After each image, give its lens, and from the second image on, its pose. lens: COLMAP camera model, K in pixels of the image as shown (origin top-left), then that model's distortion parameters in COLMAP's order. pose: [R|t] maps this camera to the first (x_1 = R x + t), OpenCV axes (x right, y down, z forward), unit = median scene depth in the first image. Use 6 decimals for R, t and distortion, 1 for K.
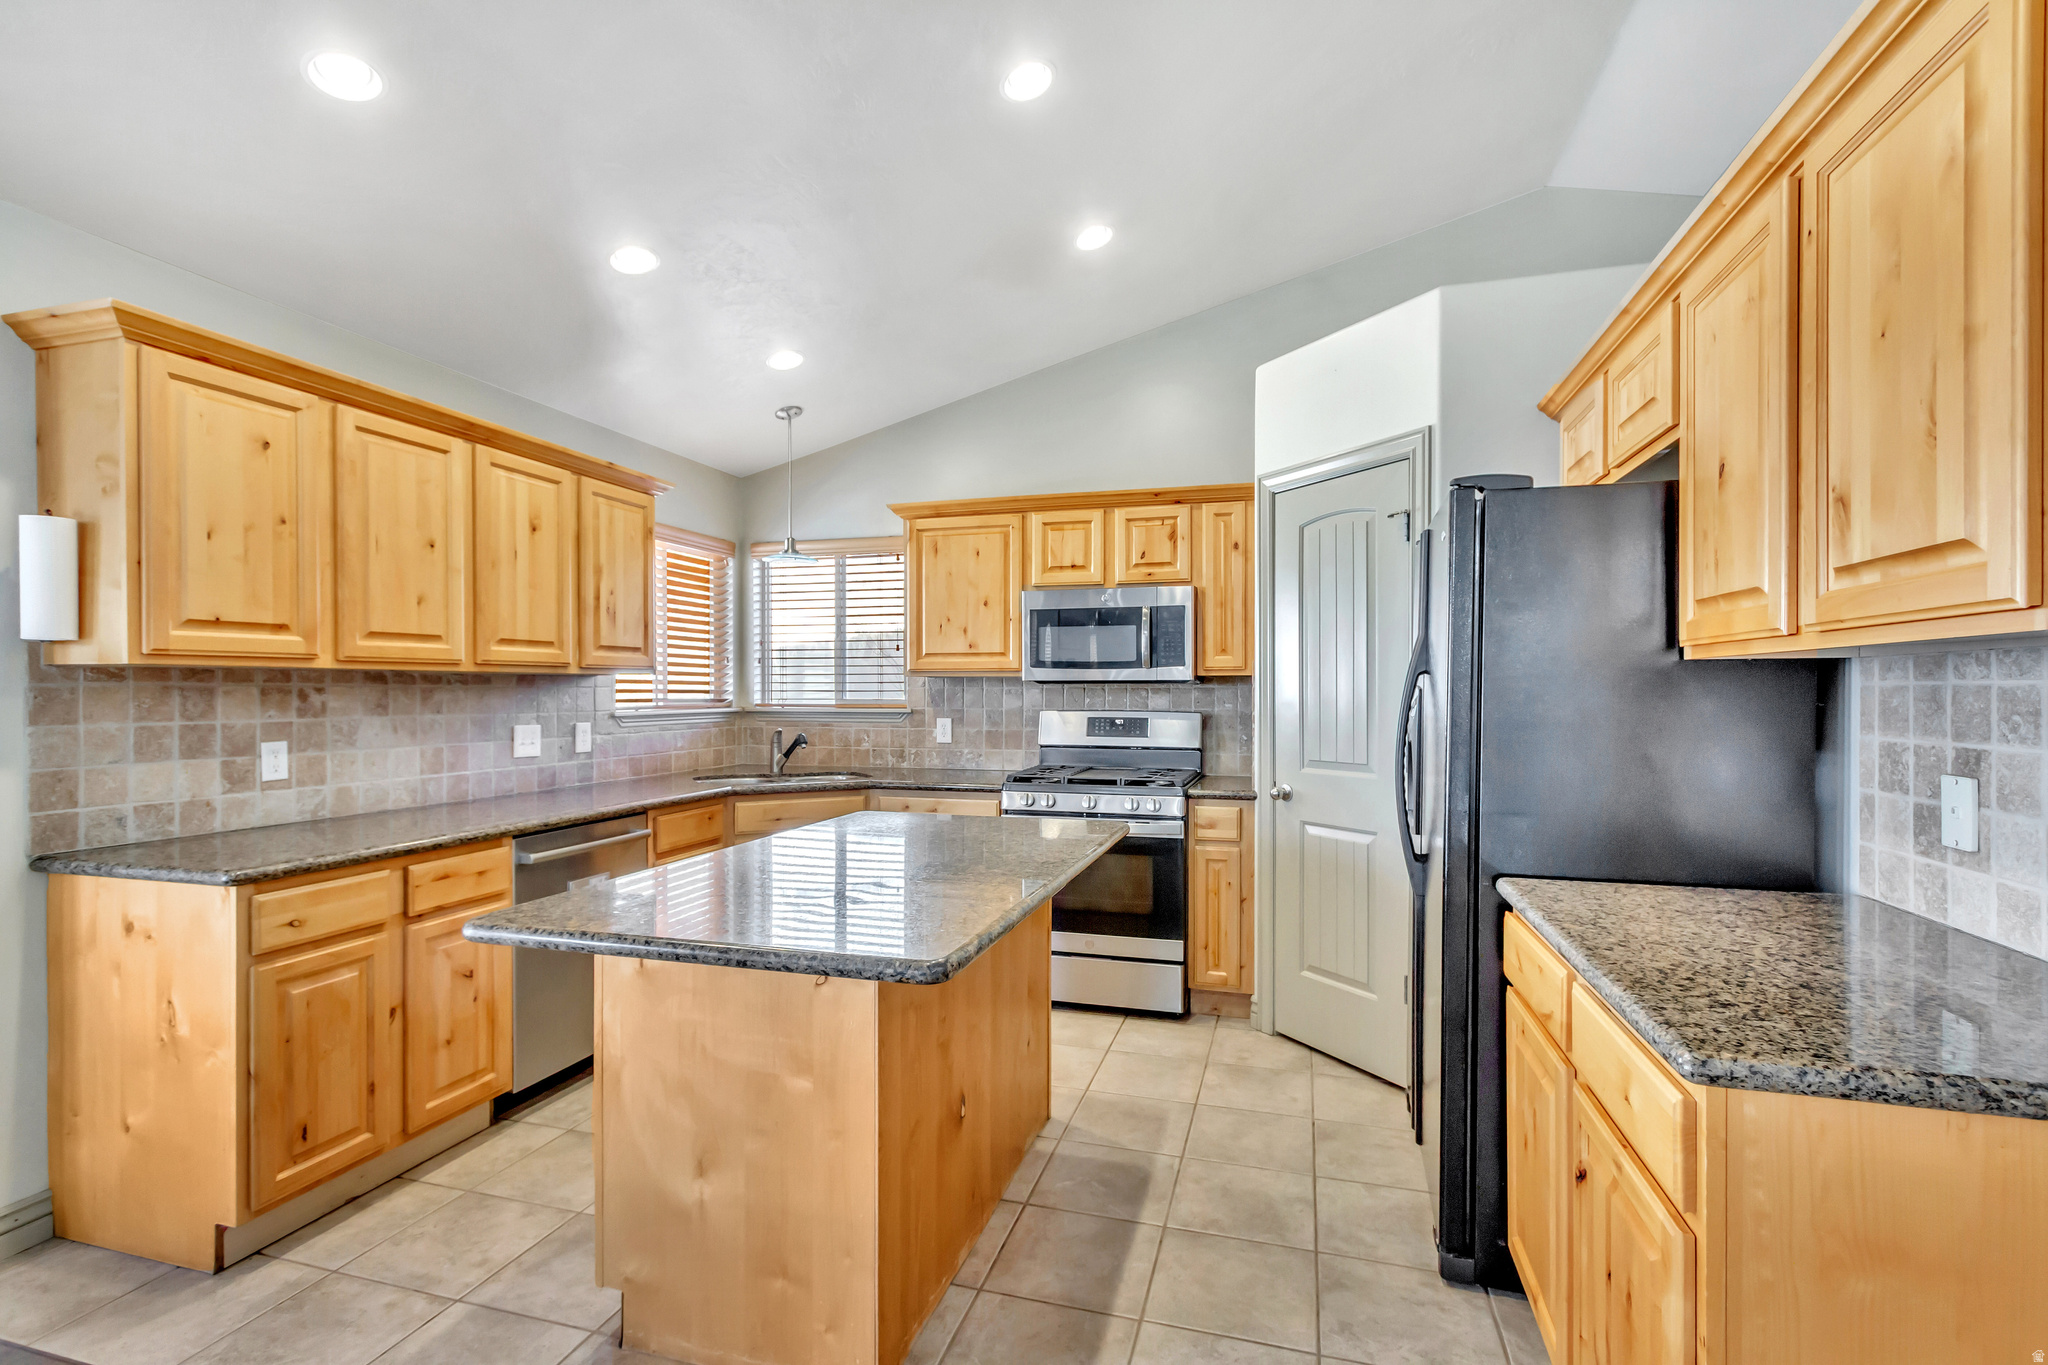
lens RADIAL K [[936.5, 0, 1019.6], [0, 936.5, 693.8], [0, 0, 1]] dist [0.003572, -0.001304]
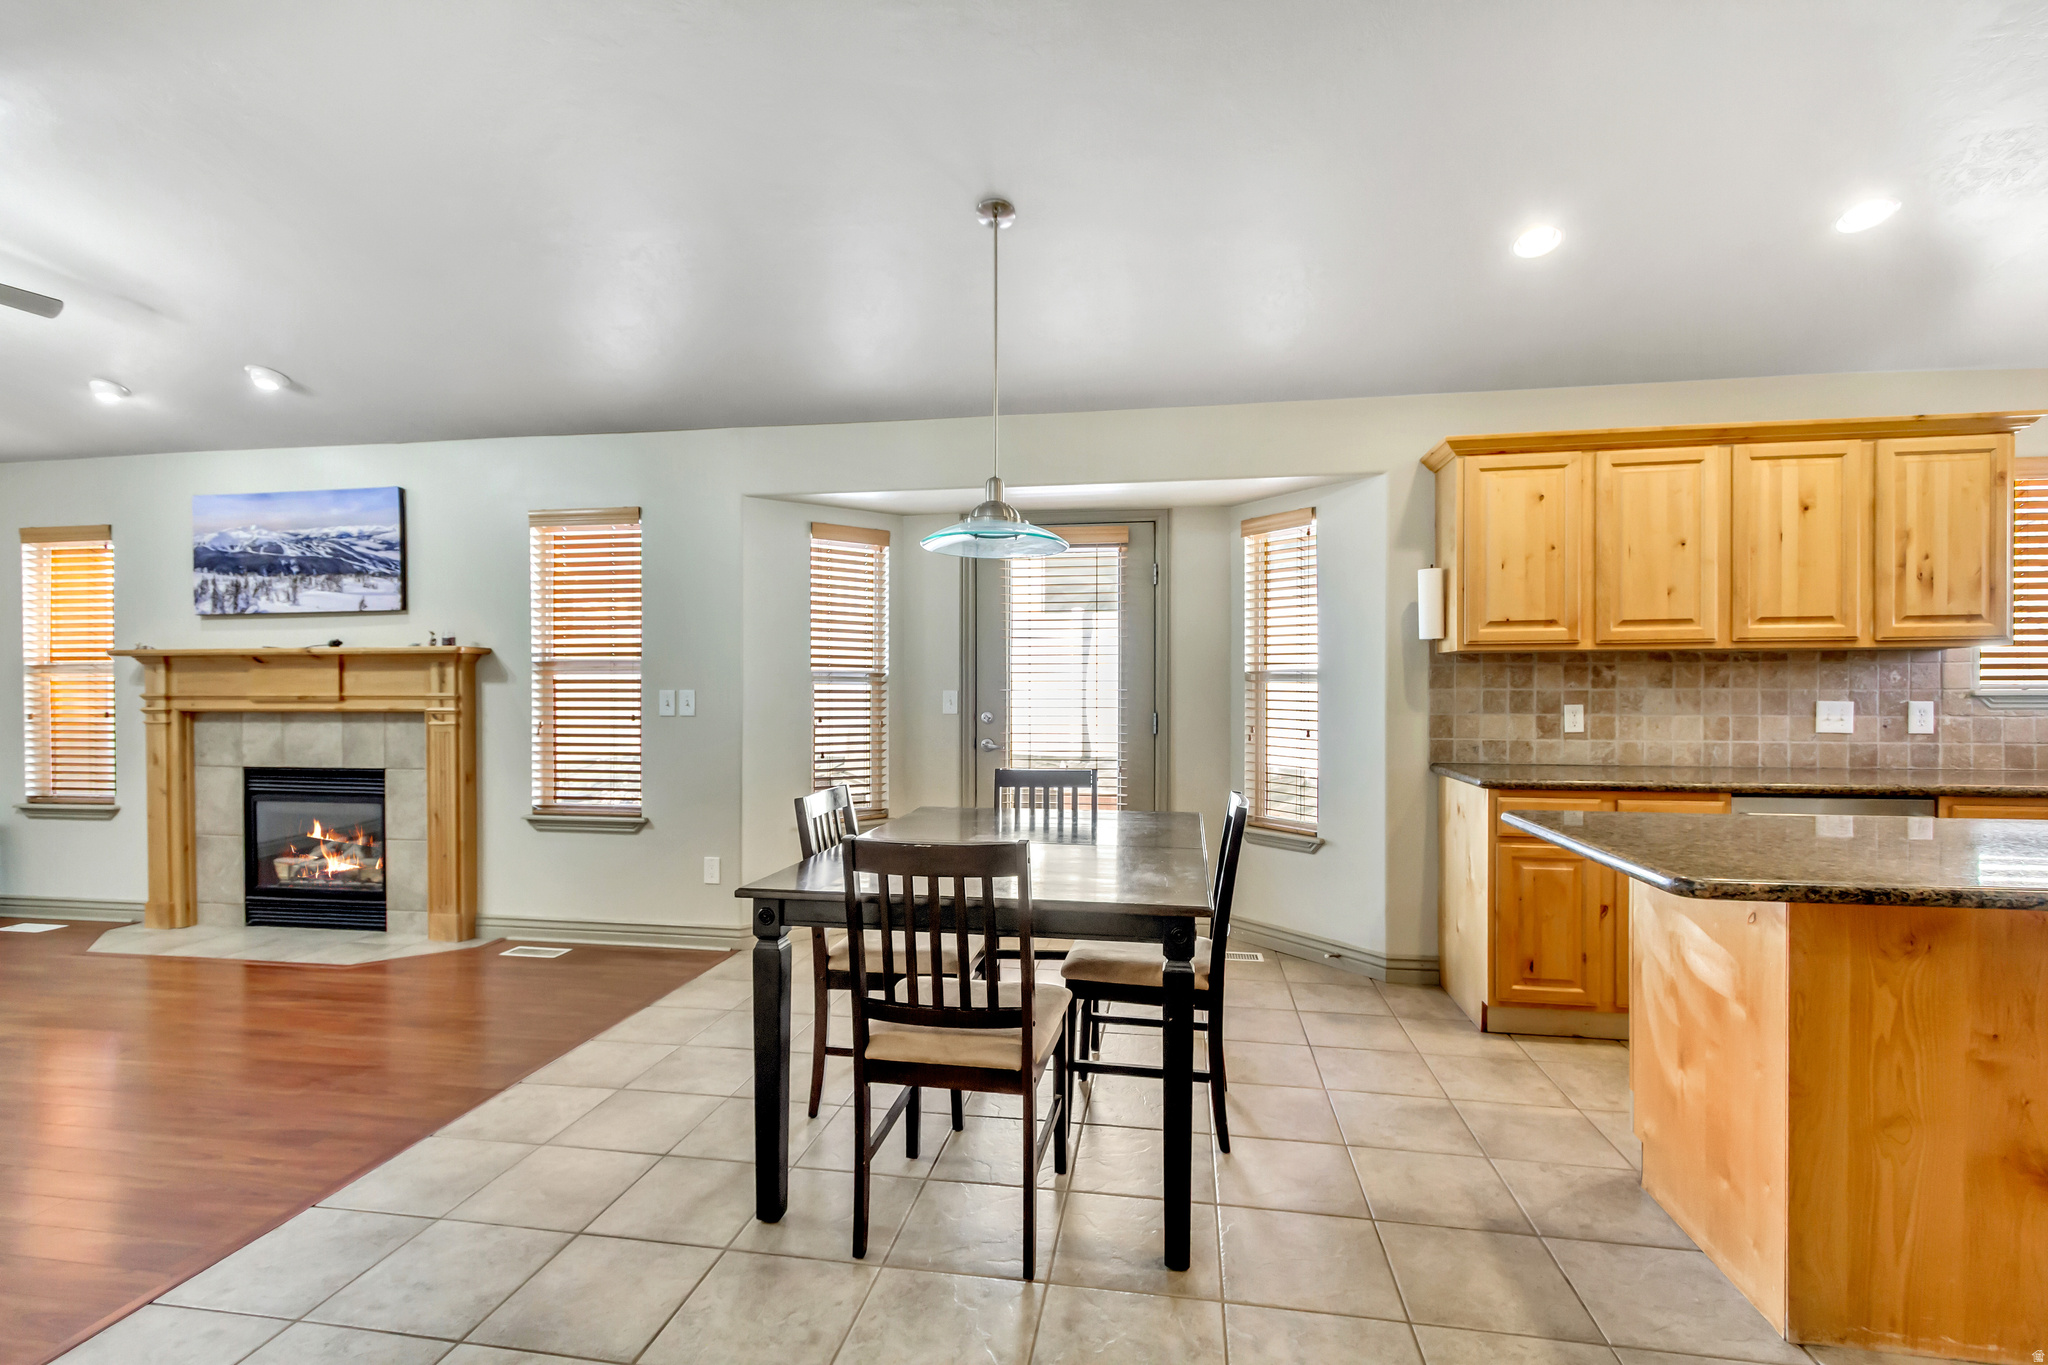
lens RADIAL K [[936.5, 0, 1032.1], [0, 936.5, 699.4], [0, 0, 1]] dist [0.003572, -0.001304]
pose [[0.131558, 0.013124, -0.991222, 0.369820], [-0.000899, 0.999914, 0.013120, 0.020015], [0.991308, -0.000835, 0.131558, 0.019794]]
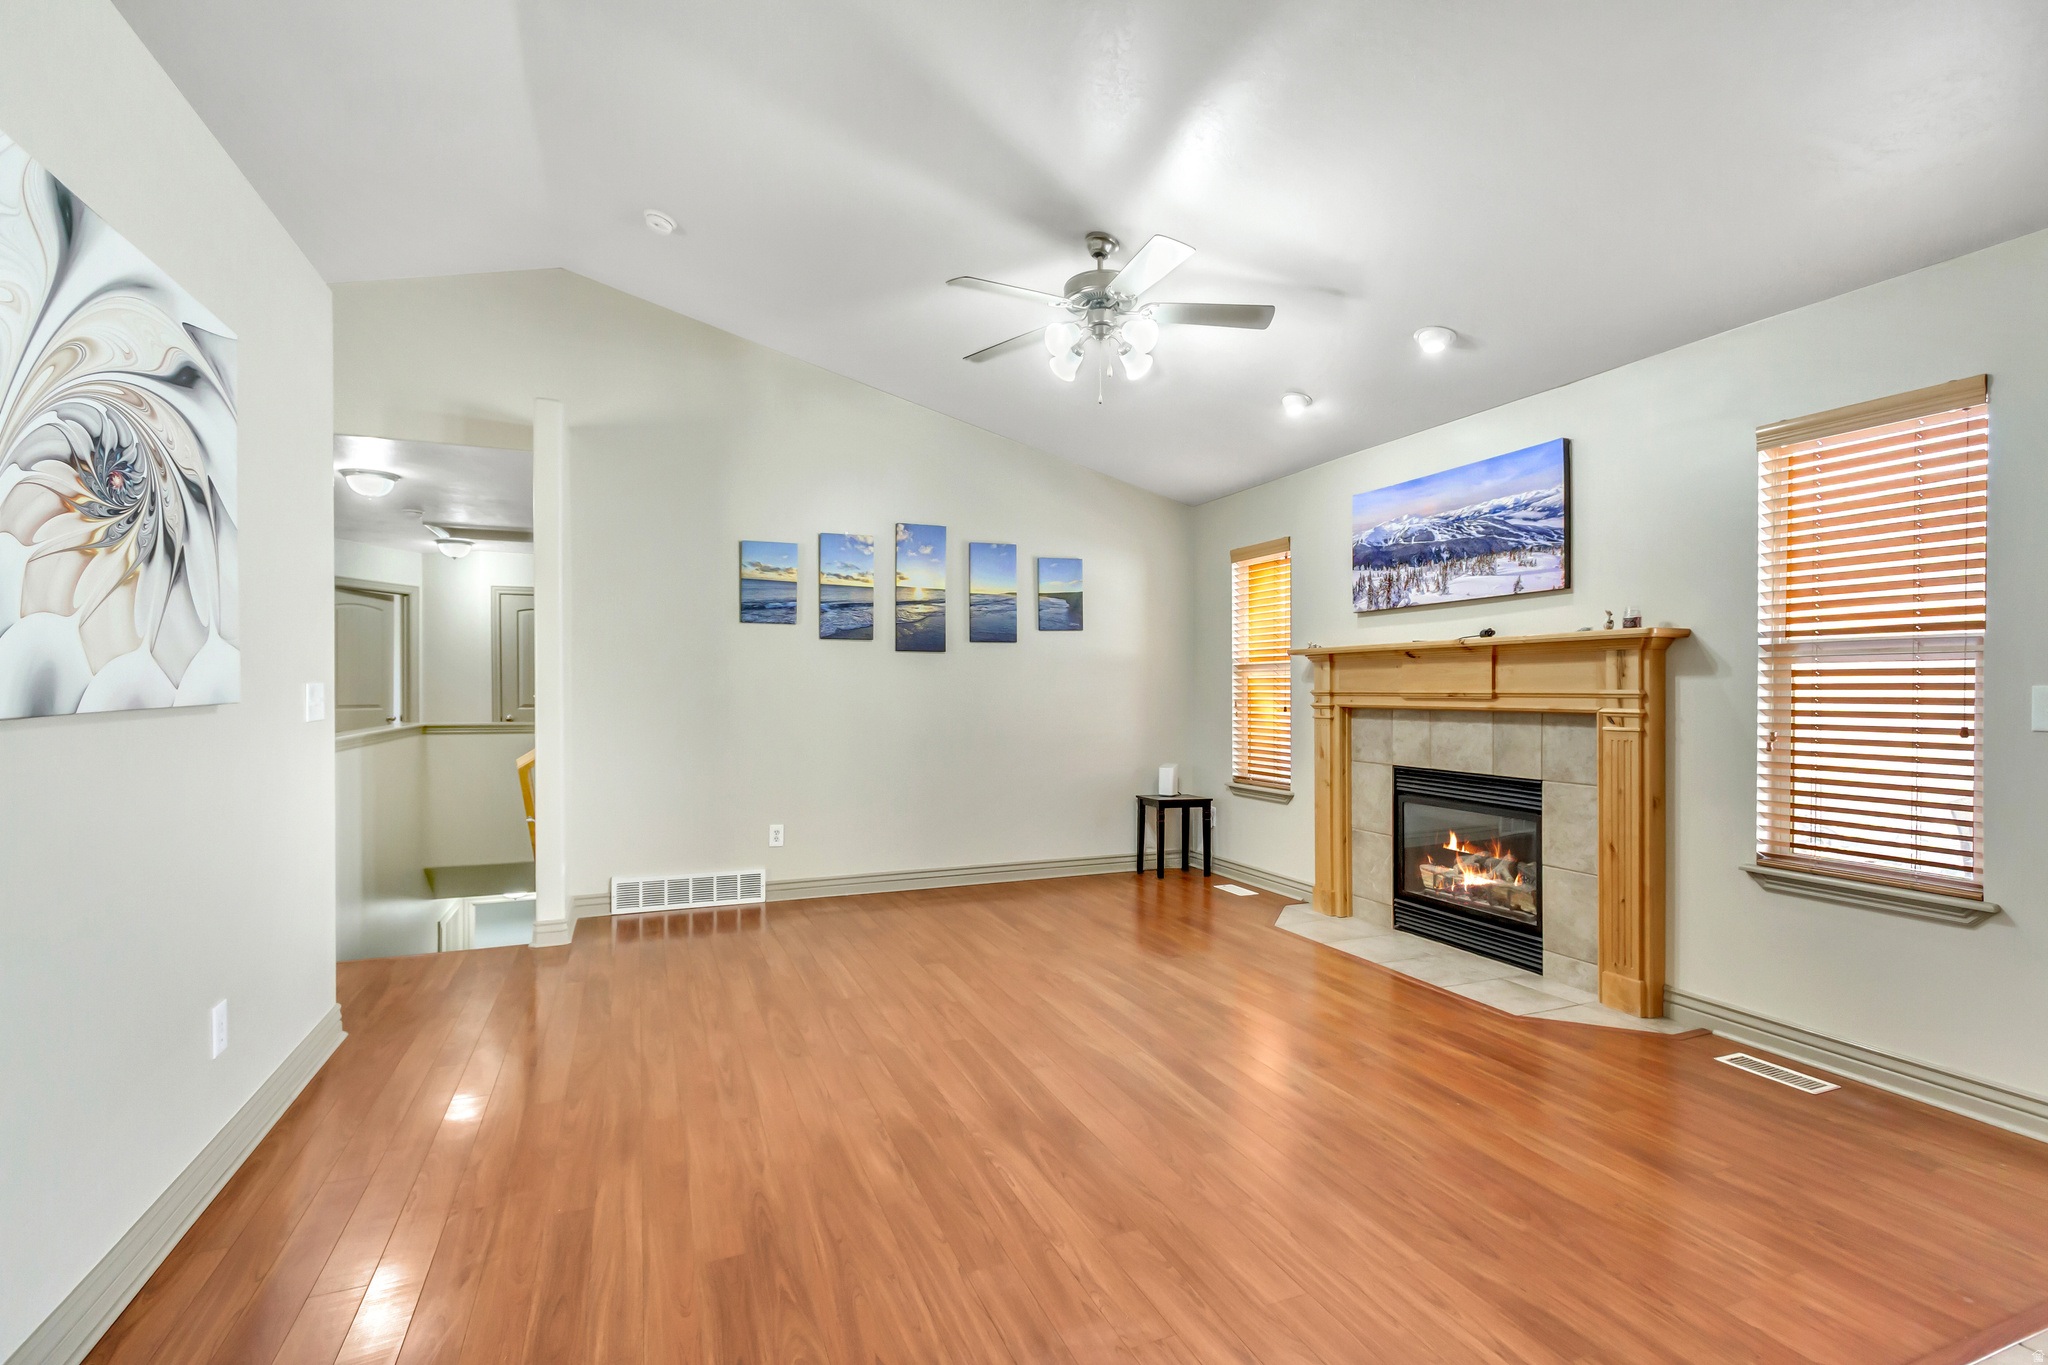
lens RADIAL K [[936.5, 0, 1012.5], [0, 936.5, 696.4], [0, 0, 1]] dist [0.003572, -0.001304]
pose [[-0.783069, 0.011185, -0.621834, 0.113269], [0.004358, 0.999912, 0.012498, 0.020431], [0.621919, 0.007077, -0.783049, -0.236002]]
